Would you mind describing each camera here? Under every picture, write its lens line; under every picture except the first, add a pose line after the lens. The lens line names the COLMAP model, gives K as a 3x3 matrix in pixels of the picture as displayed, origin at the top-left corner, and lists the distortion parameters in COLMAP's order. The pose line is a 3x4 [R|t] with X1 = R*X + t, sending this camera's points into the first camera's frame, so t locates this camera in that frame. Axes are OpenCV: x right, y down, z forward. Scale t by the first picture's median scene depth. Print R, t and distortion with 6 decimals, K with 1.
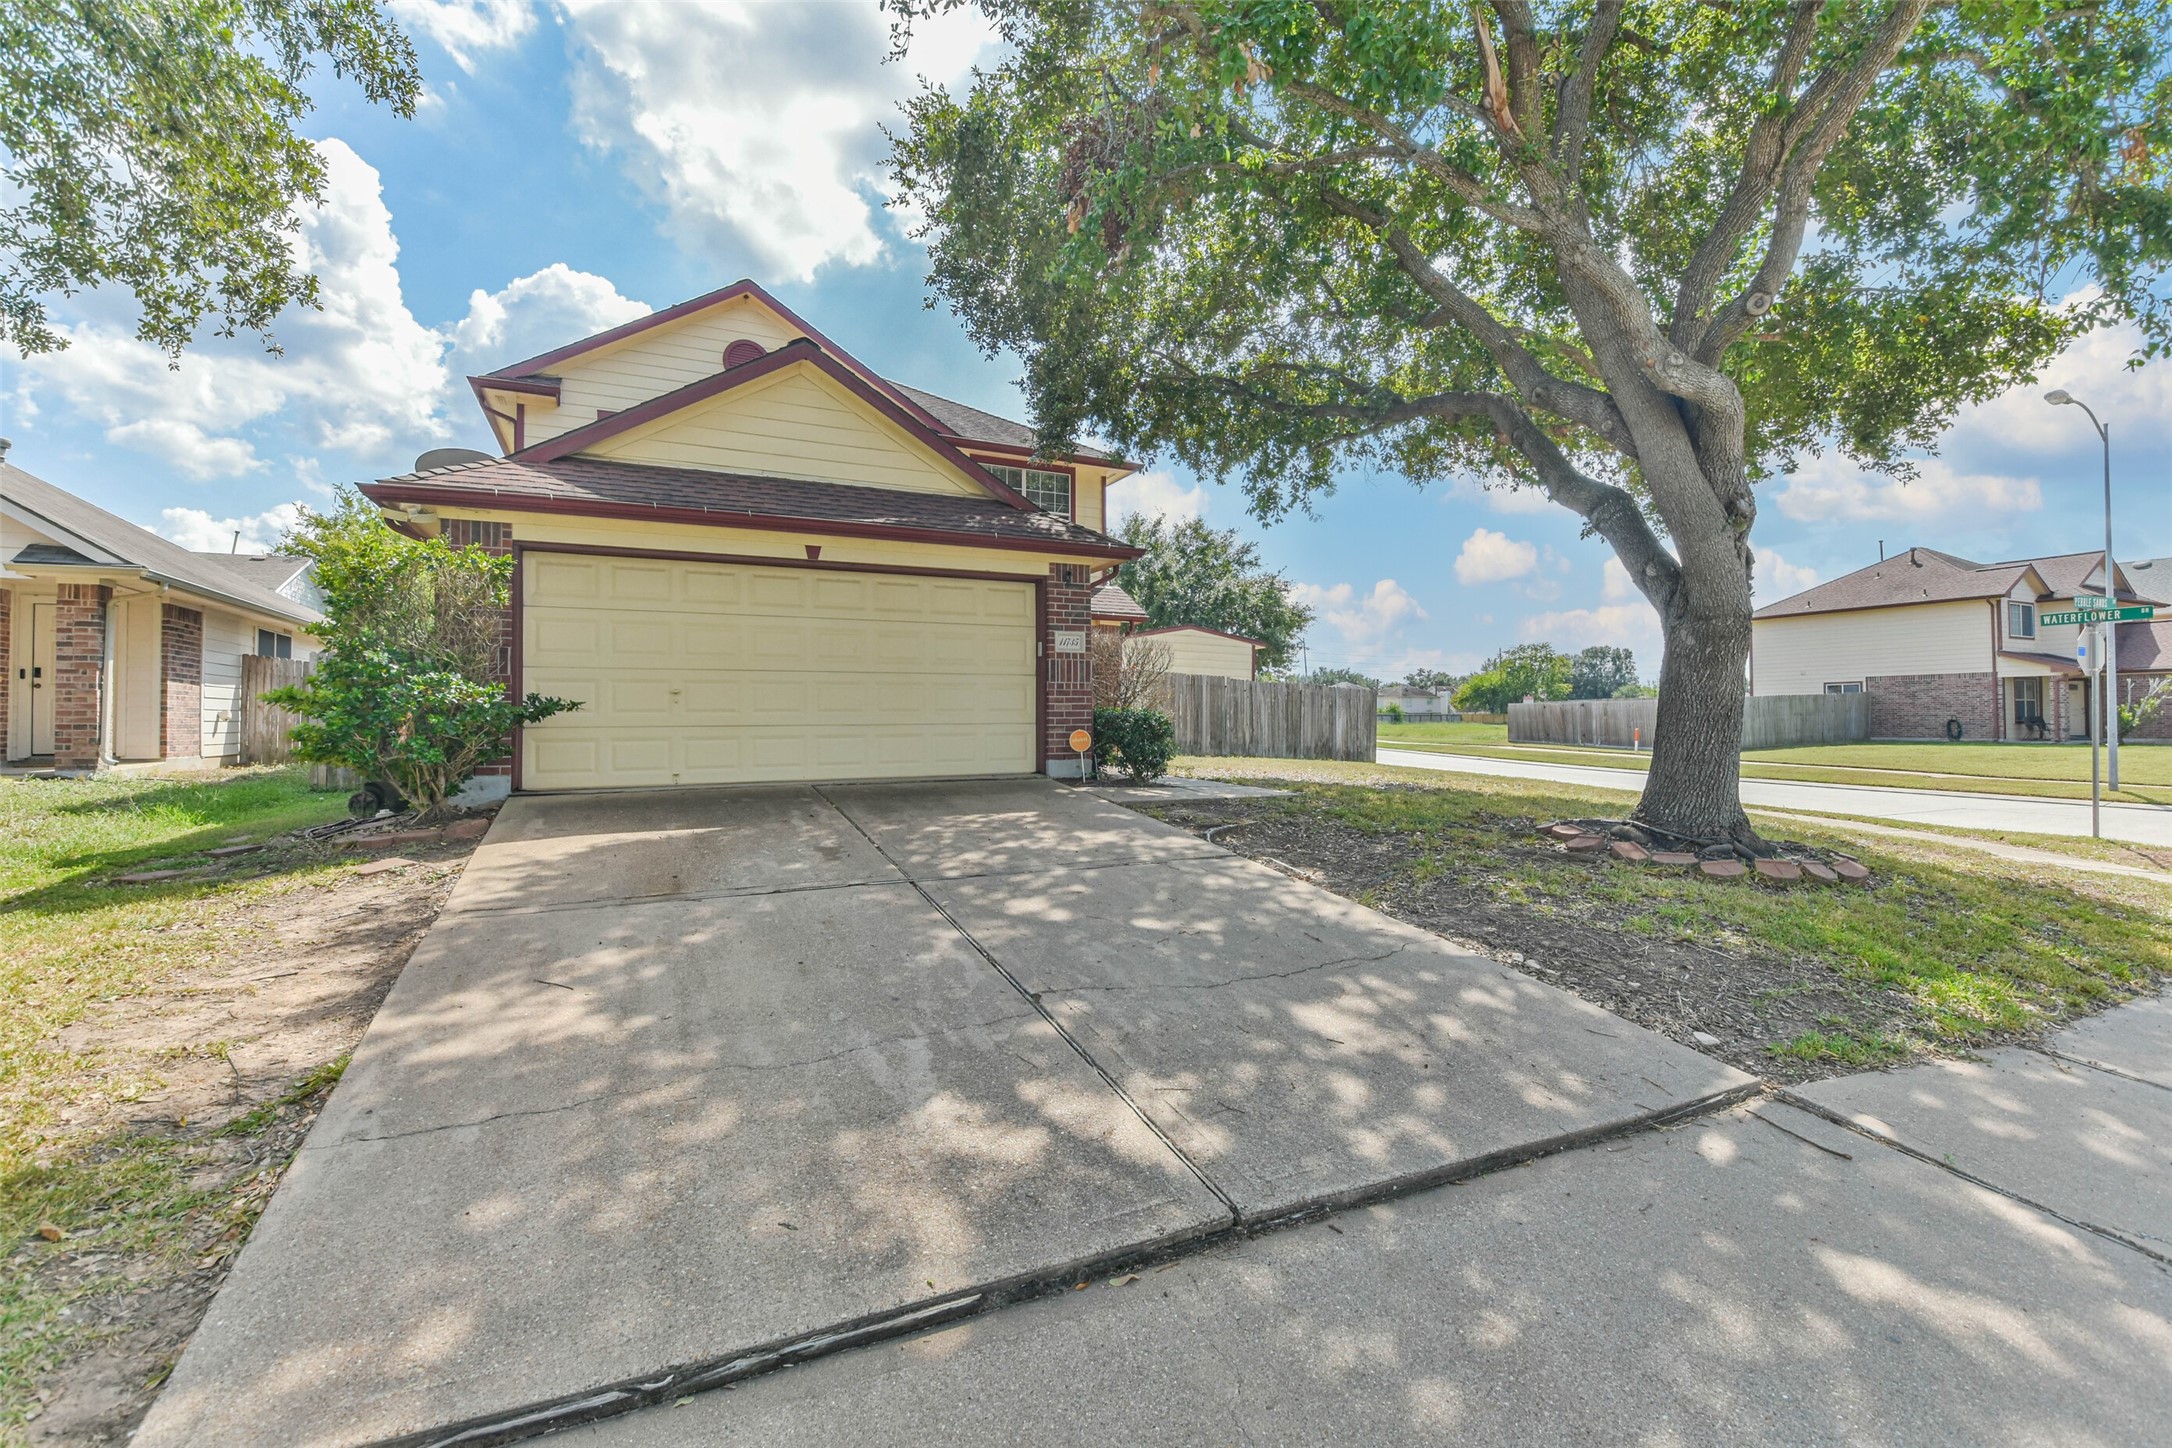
lens RADIAL K [[958.8, 0, 1082.9], [0, 958.8, 723.3], [0, 0, 1]] dist [0.038816, -0.013674]
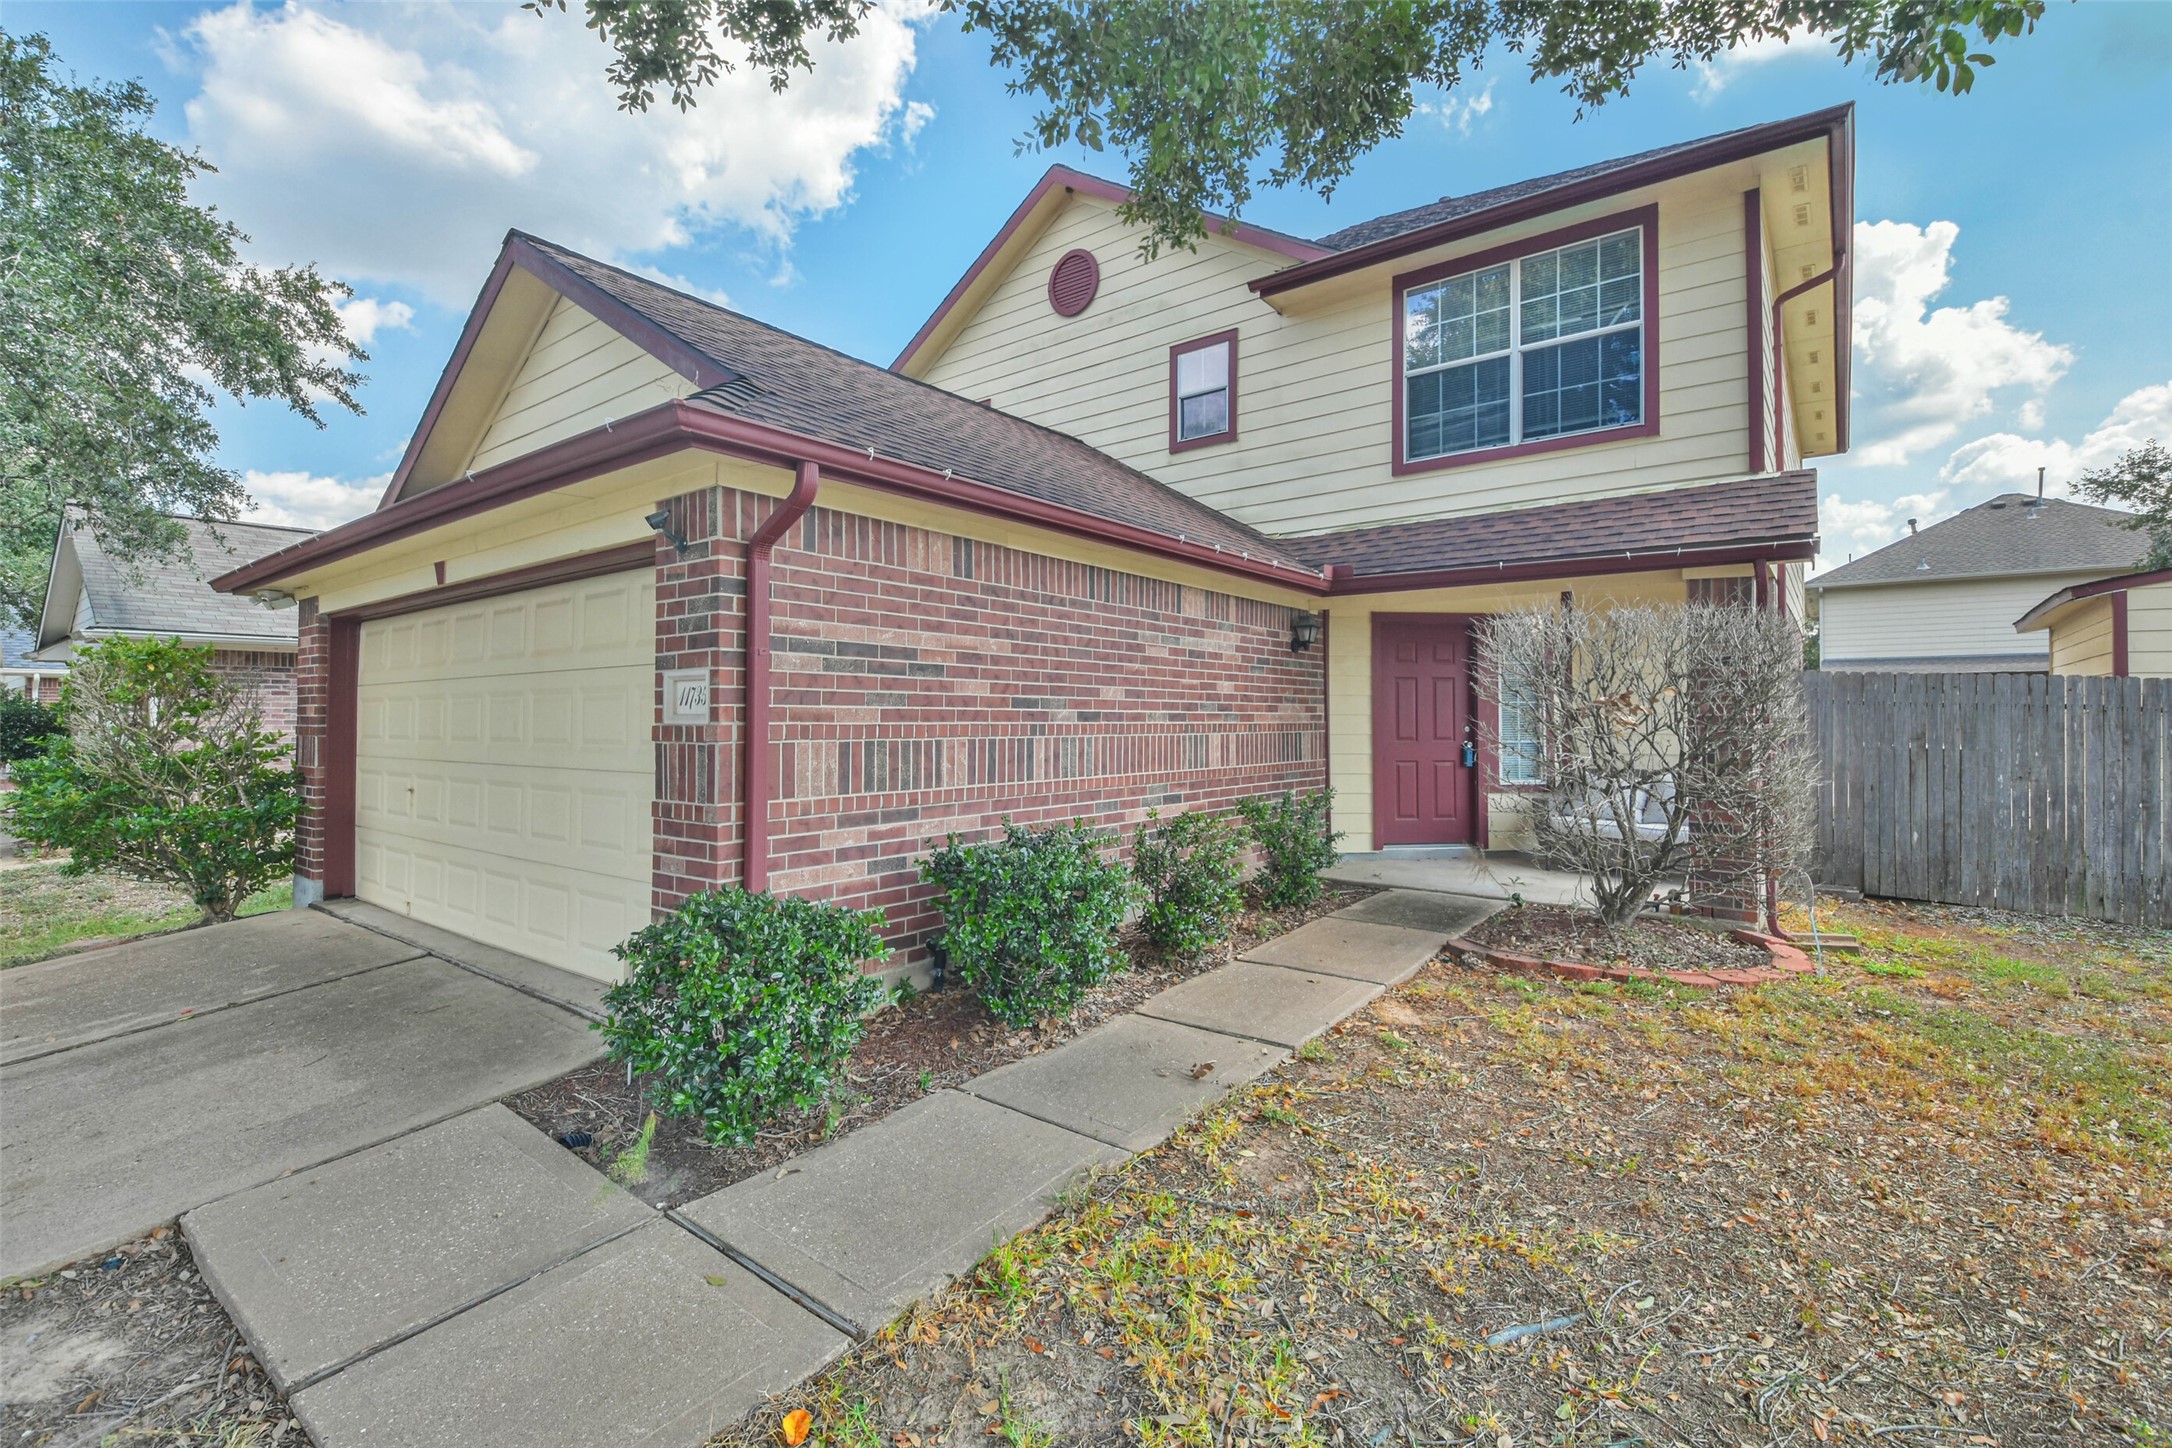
lens RADIAL K [[958.8, 0, 1083.9], [0, 958.8, 707.0], [0, 0, 1]] dist [0.038816, -0.013674]
pose [[0.443474, -0.004355, -0.896276, 0.412357], [-0.000662, 0.999986, -0.005187, -0.080027], [0.896287, 0.002893, 0.443466, 0.984295]]
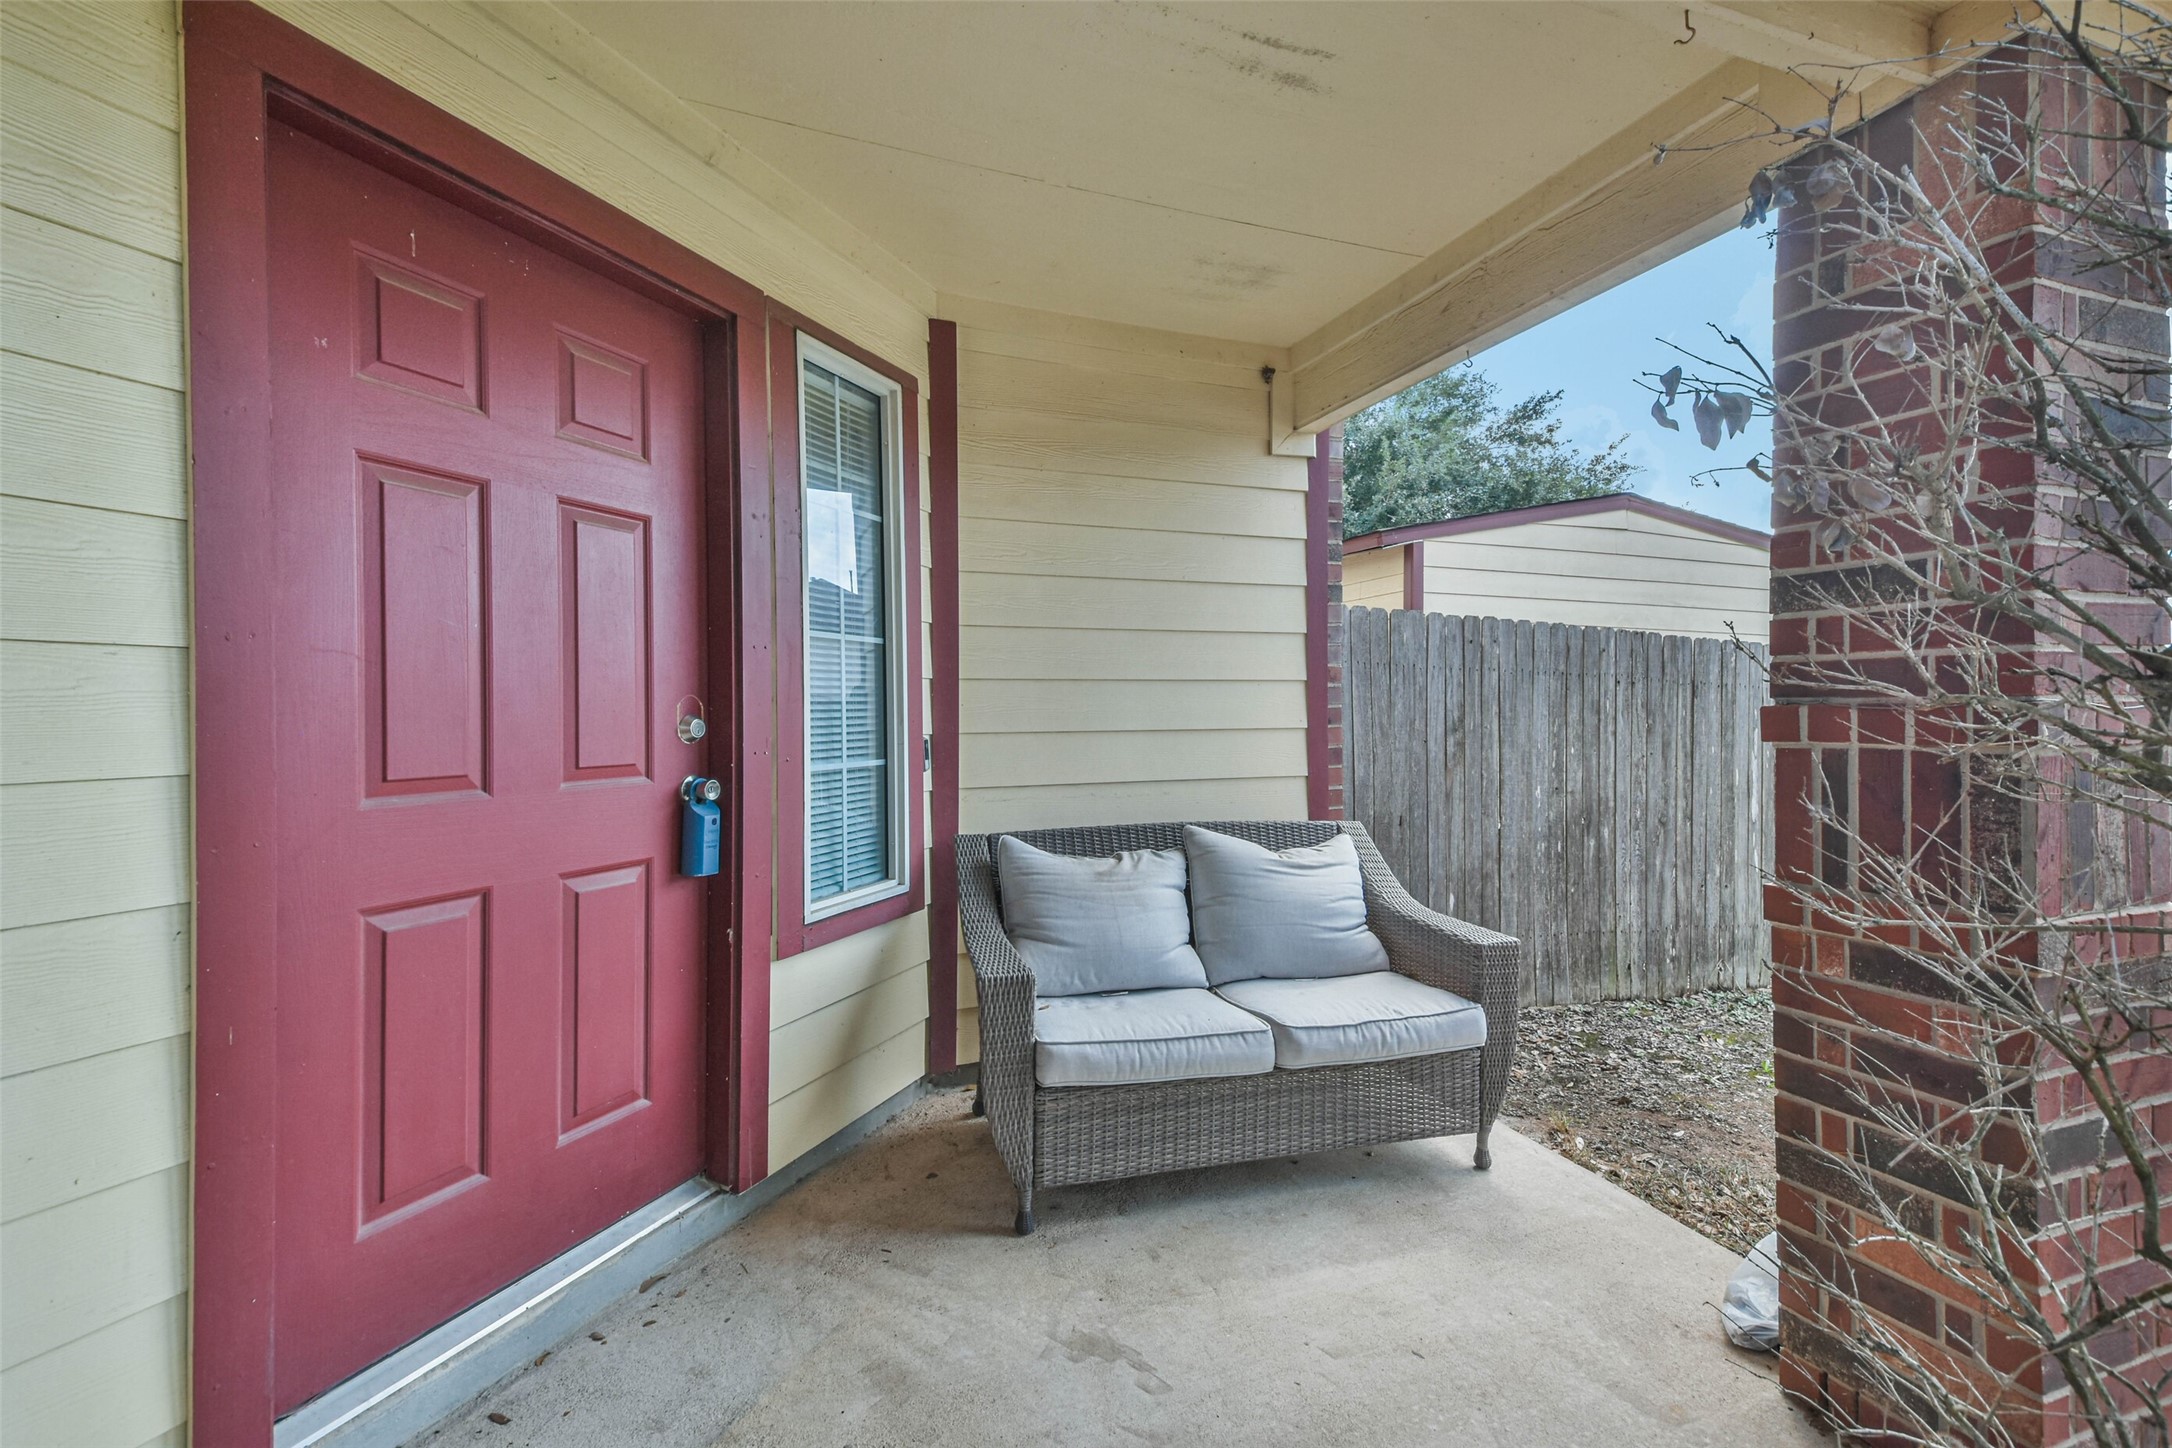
lens RADIAL K [[958.8, 0, 1101.4], [0, 958.8, 710.1], [0, 0, 1]] dist [0.038816, -0.013674]
pose [[0.995782, 0.000597, -0.091744, -0.092368], [-0.000332, 0.999996, 0.002911, -0.069854], [0.091745, -0.002868, 0.995778, 1.460448]]
